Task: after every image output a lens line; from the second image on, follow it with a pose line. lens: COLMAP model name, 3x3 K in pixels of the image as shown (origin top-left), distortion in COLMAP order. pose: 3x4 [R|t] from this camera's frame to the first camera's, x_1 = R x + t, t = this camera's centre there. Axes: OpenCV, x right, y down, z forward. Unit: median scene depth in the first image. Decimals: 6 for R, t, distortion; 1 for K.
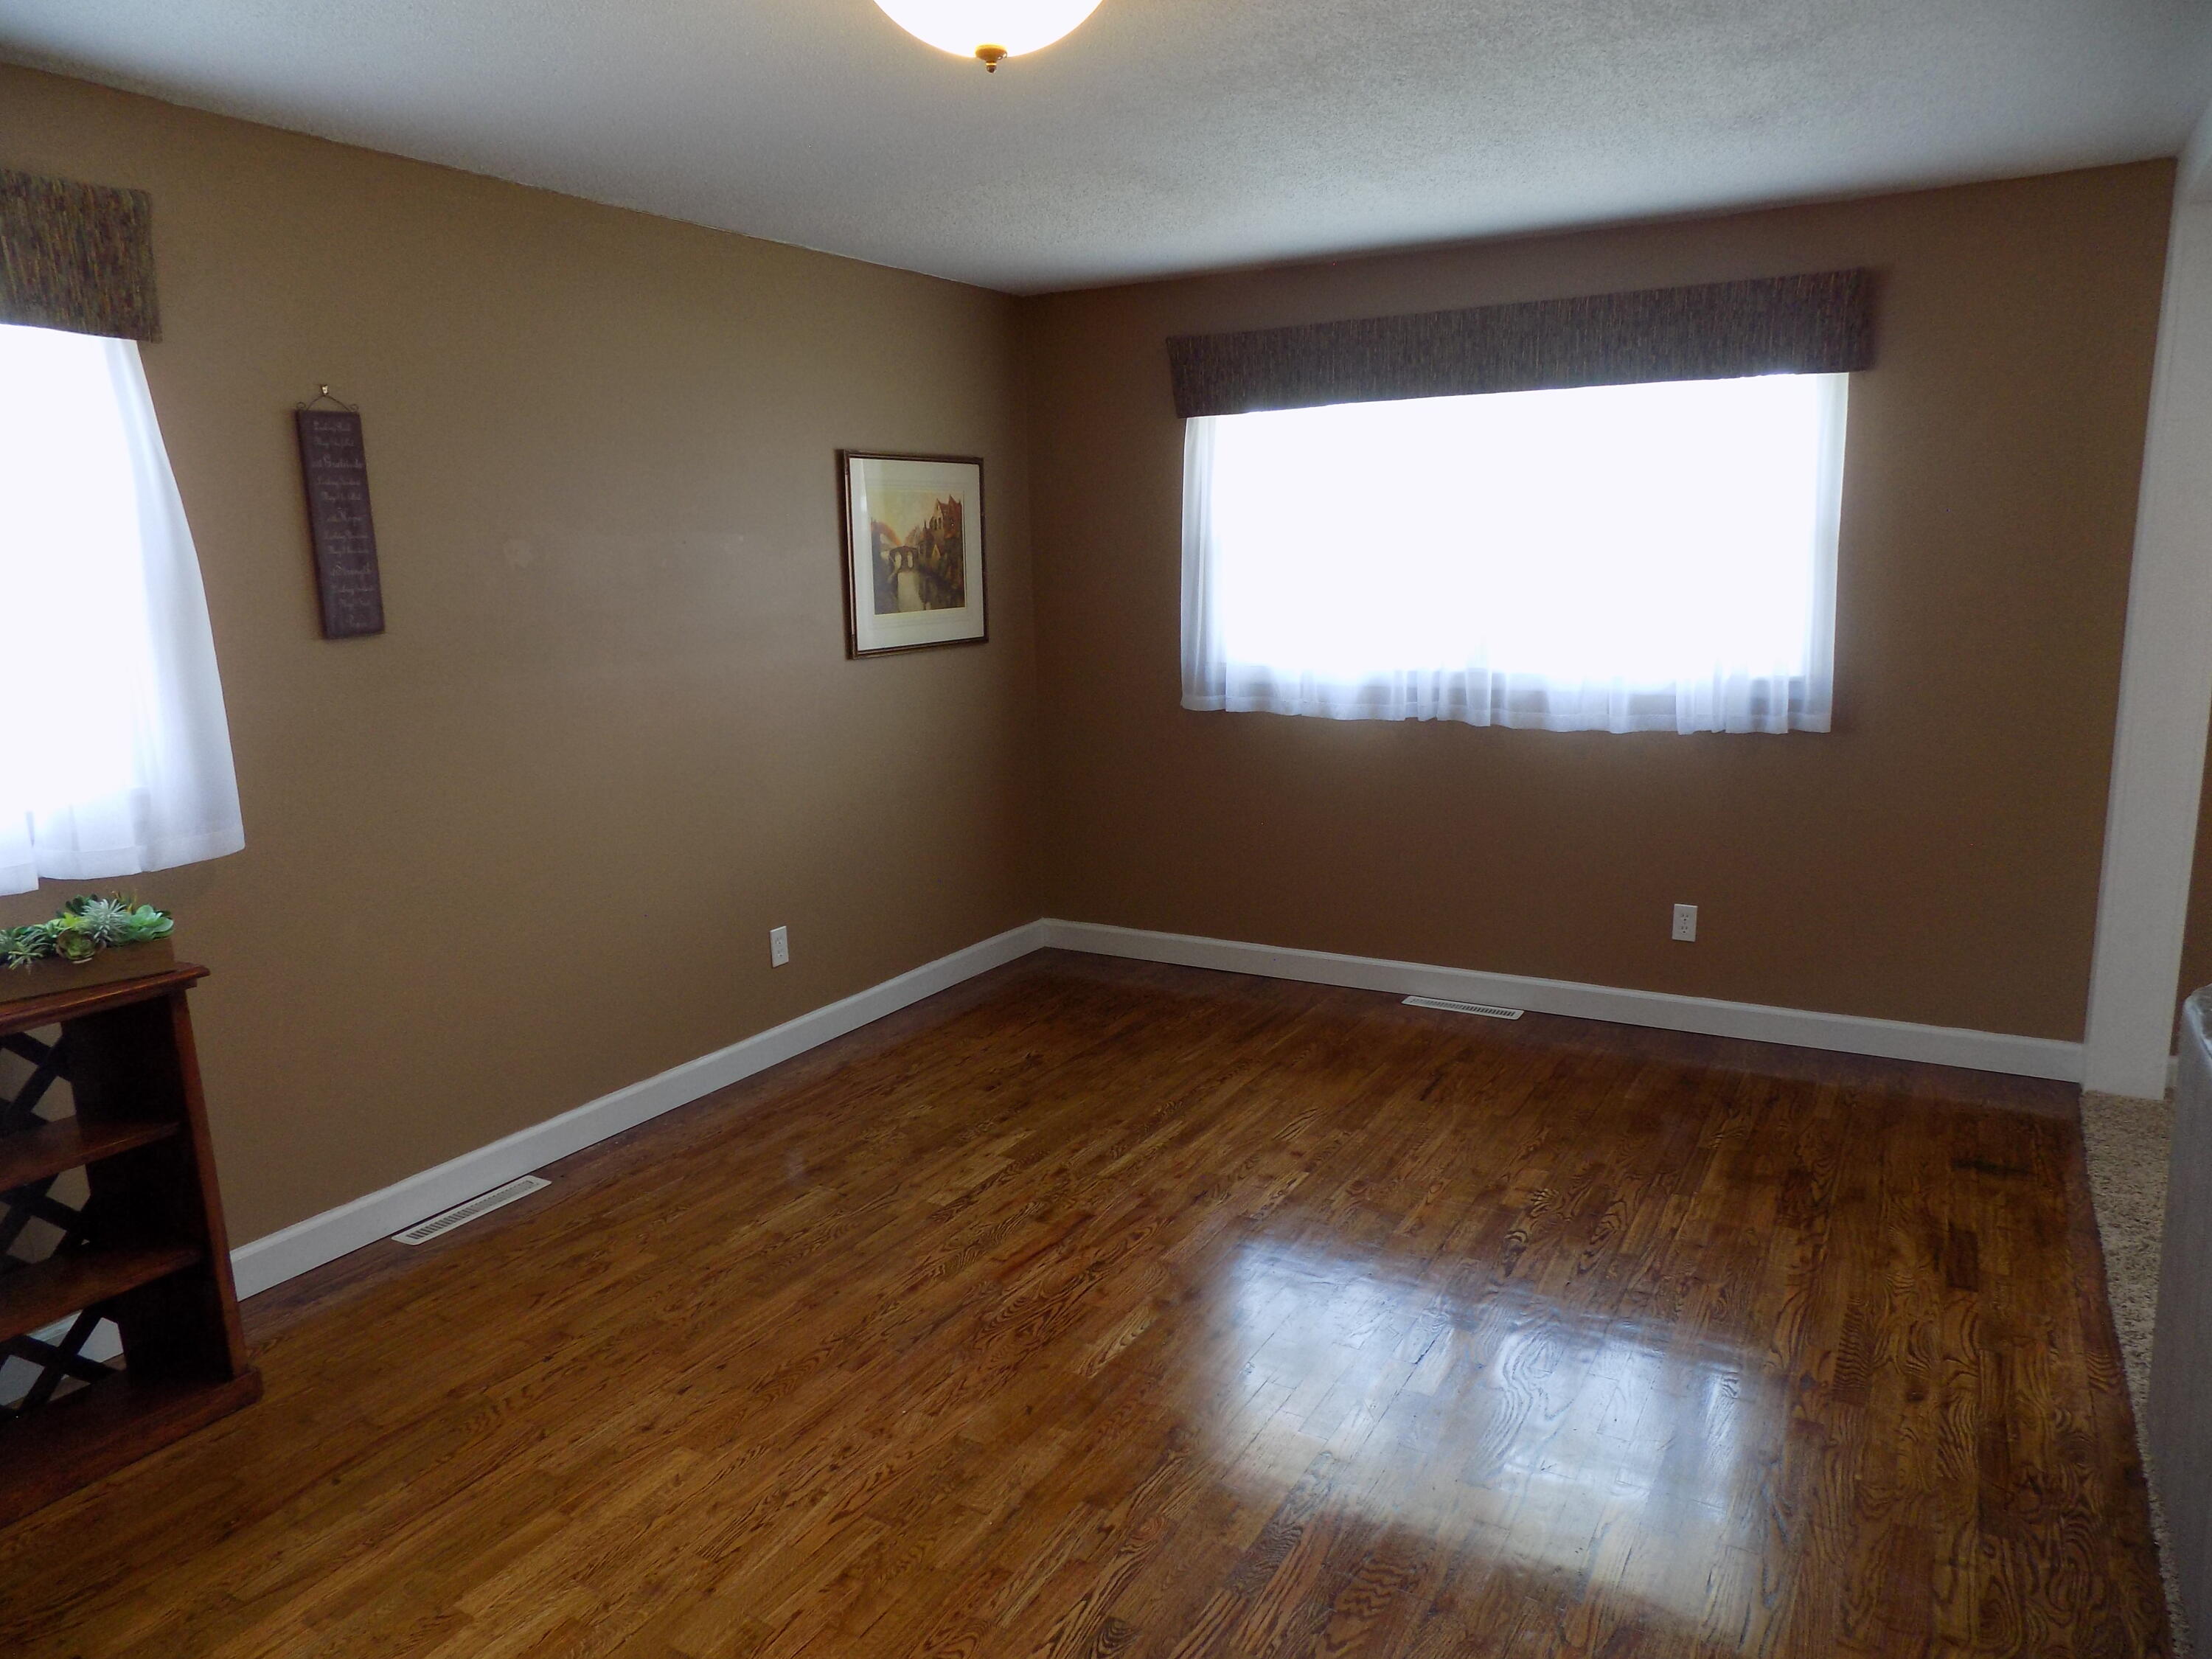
lens RADIAL K [[1500.3, 0, 1118.0], [0, 1500.3, 813.3], [0, 0, 1]] dist [-0.073735, 0.075021]
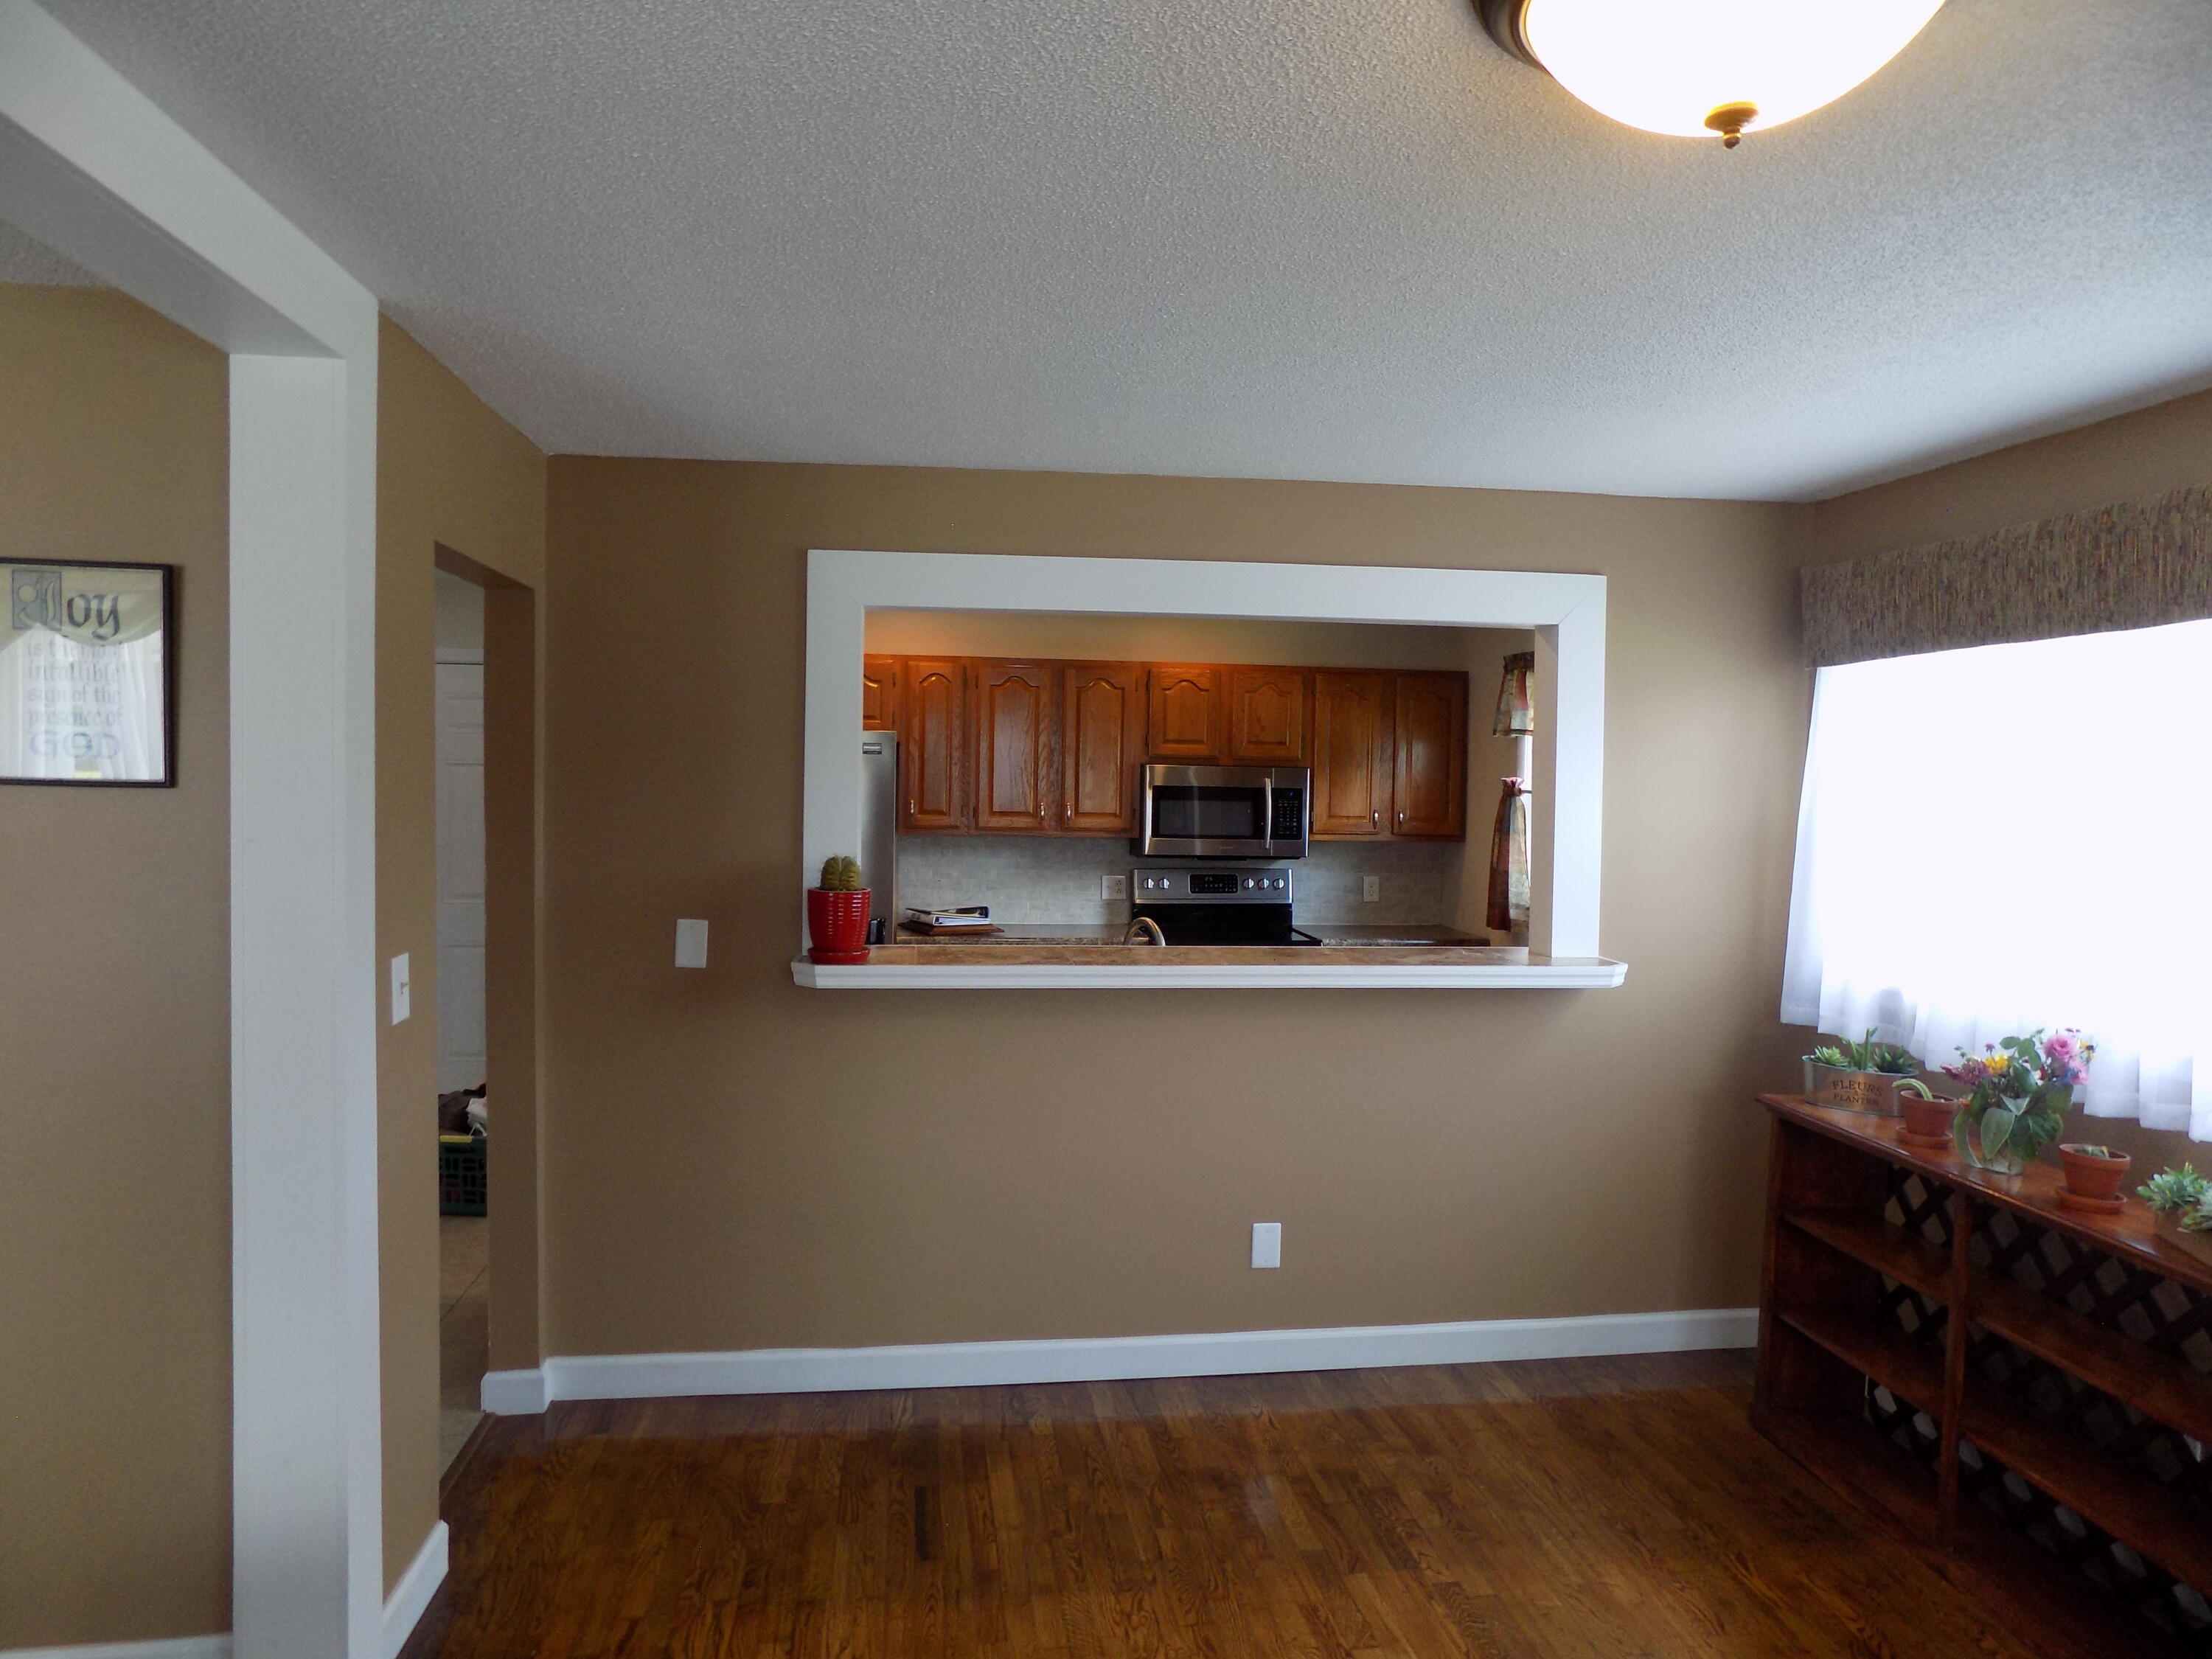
lens RADIAL K [[1500.3, 0, 1118.0], [0, 1500.3, 813.3], [0, 0, 1]] dist [-0.073735, 0.075021]
pose [[-0.787209, 0.031598, -0.615876, 0.412213], [-0.106344, 0.976770, 0.186043, -0.210915], [0.607448, 0.211949, -0.765562, 0.950946]]
